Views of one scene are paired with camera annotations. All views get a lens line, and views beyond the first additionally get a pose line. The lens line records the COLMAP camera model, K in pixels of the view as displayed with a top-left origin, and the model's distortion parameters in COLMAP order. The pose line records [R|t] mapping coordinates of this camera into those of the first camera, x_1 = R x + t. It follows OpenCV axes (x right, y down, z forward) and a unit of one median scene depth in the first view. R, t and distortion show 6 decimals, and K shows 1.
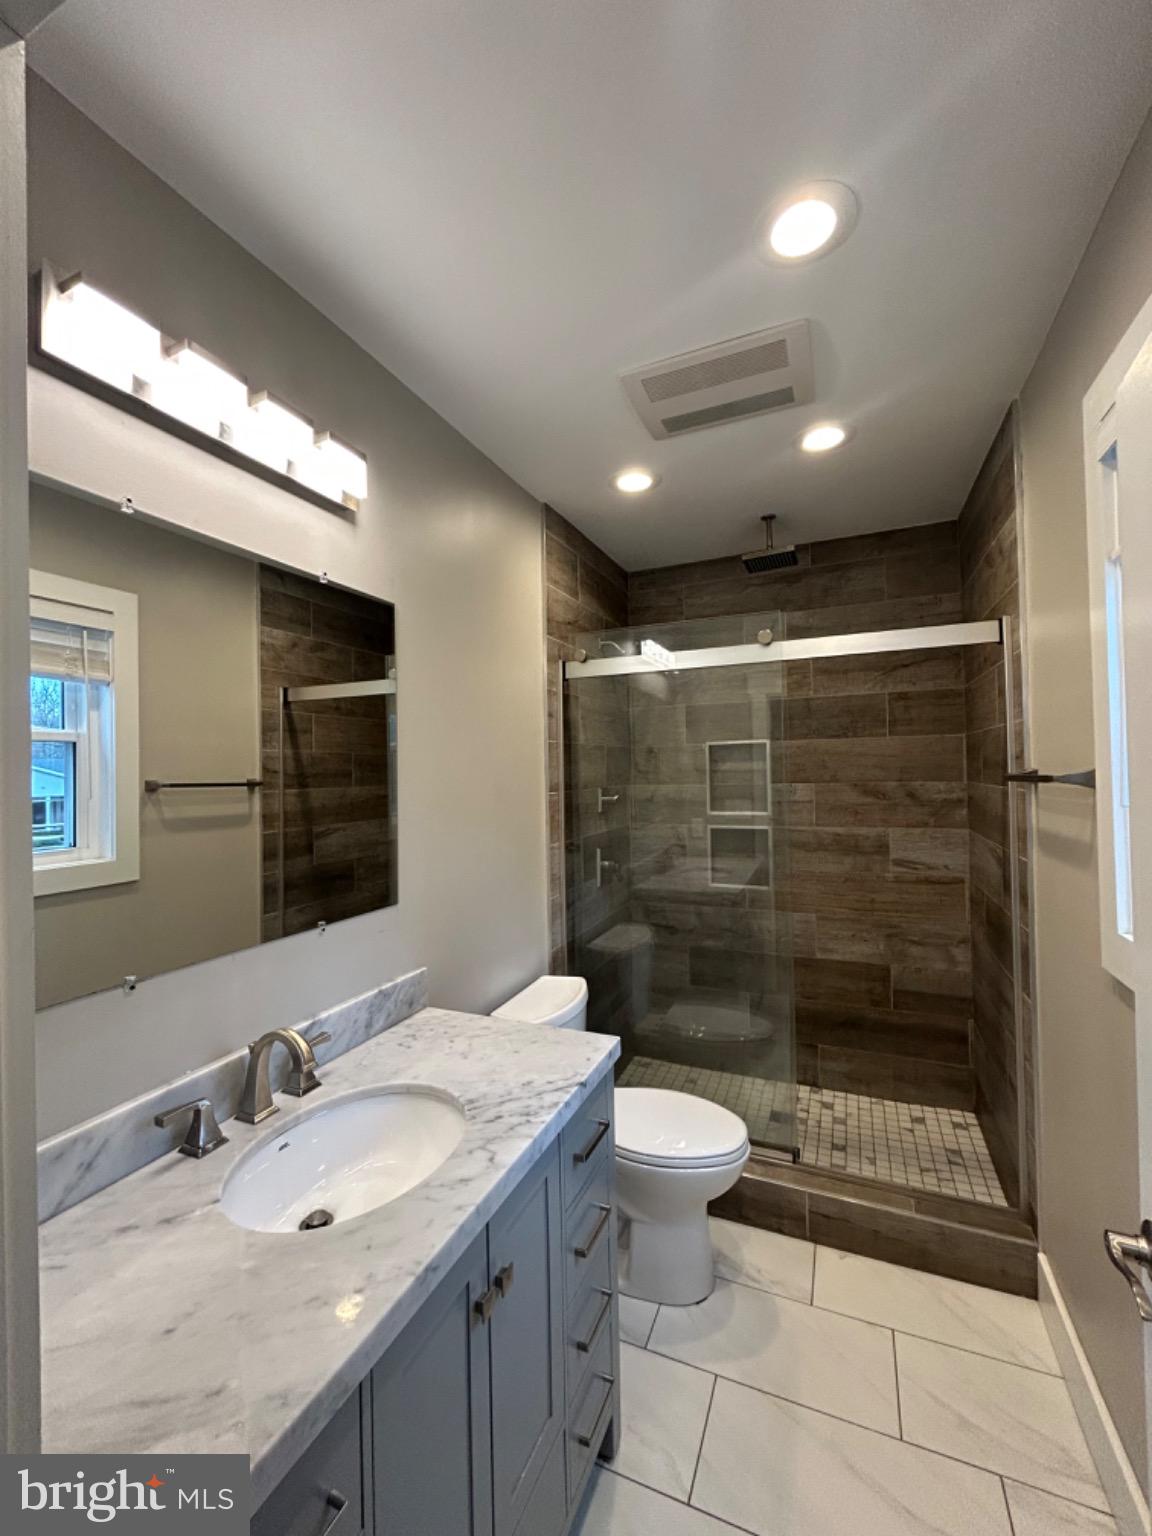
lens RADIAL K [[621.0, 0, 575.7], [0, 621.0, 767.1], [0, 0, 1]] dist [0.002125, 0.000235]
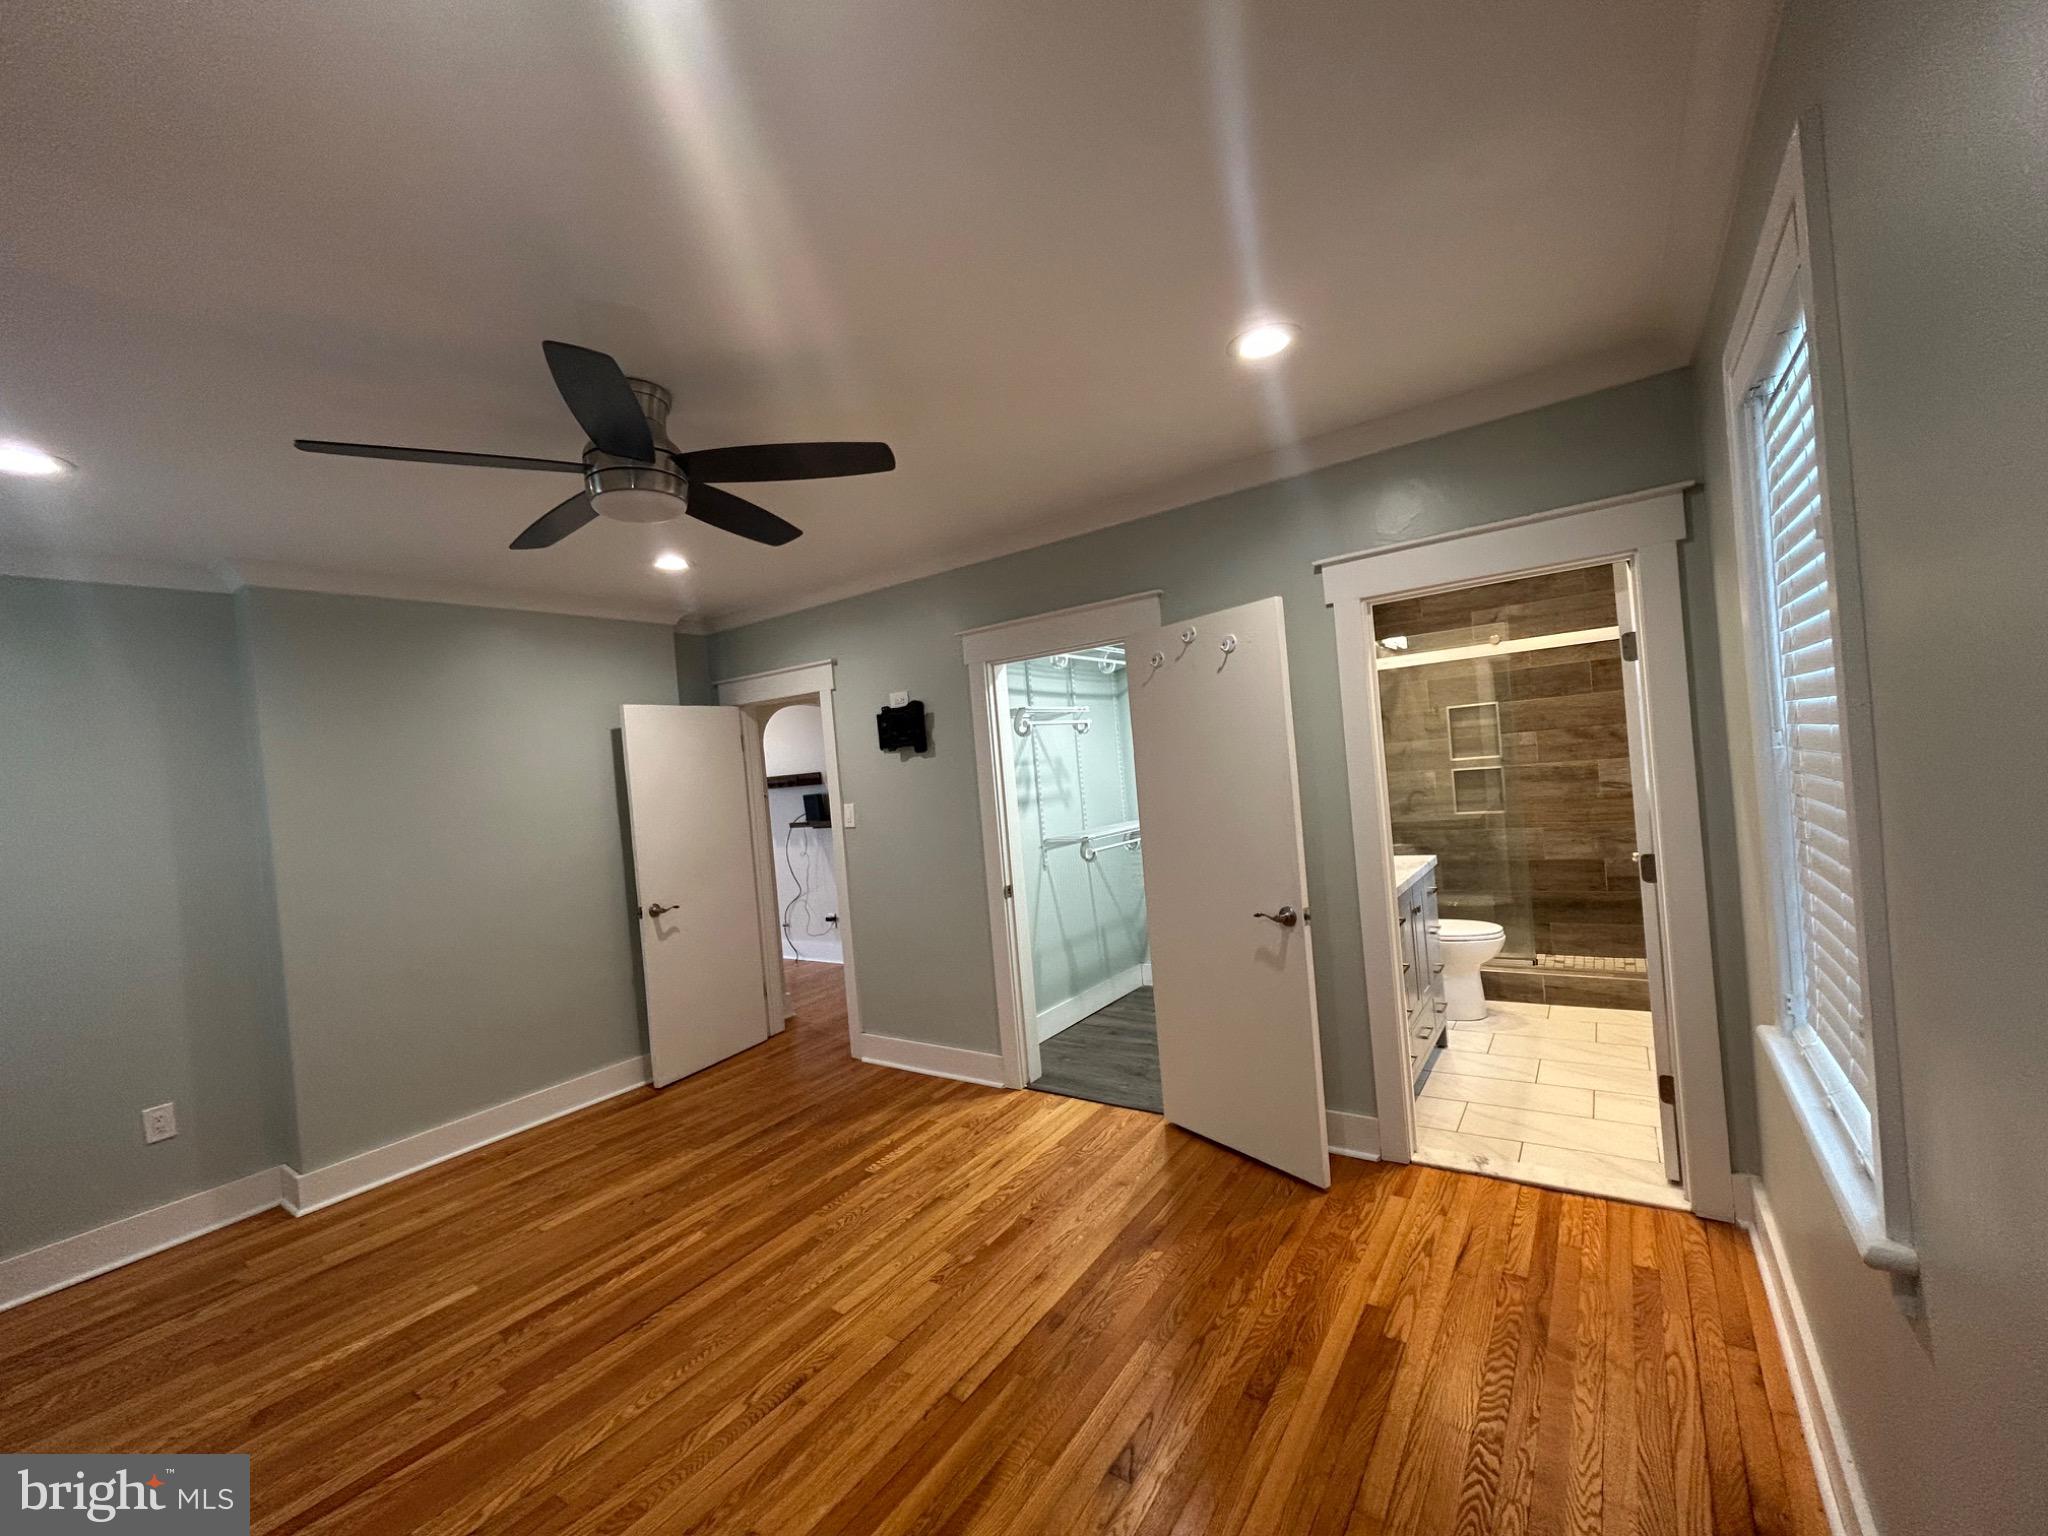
lens RADIAL K [[828.0, 0, 1028.6], [0, 828.0, 770.4], [0, 0, 1]] dist [0.002125, 0.000235]
pose [[0.977989, -0.067642, -0.197387, -0.348868], [0.072864, 0.997155, 0.019306, -0.004652], [0.195519, -0.033263, 0.980136, -0.997446]]
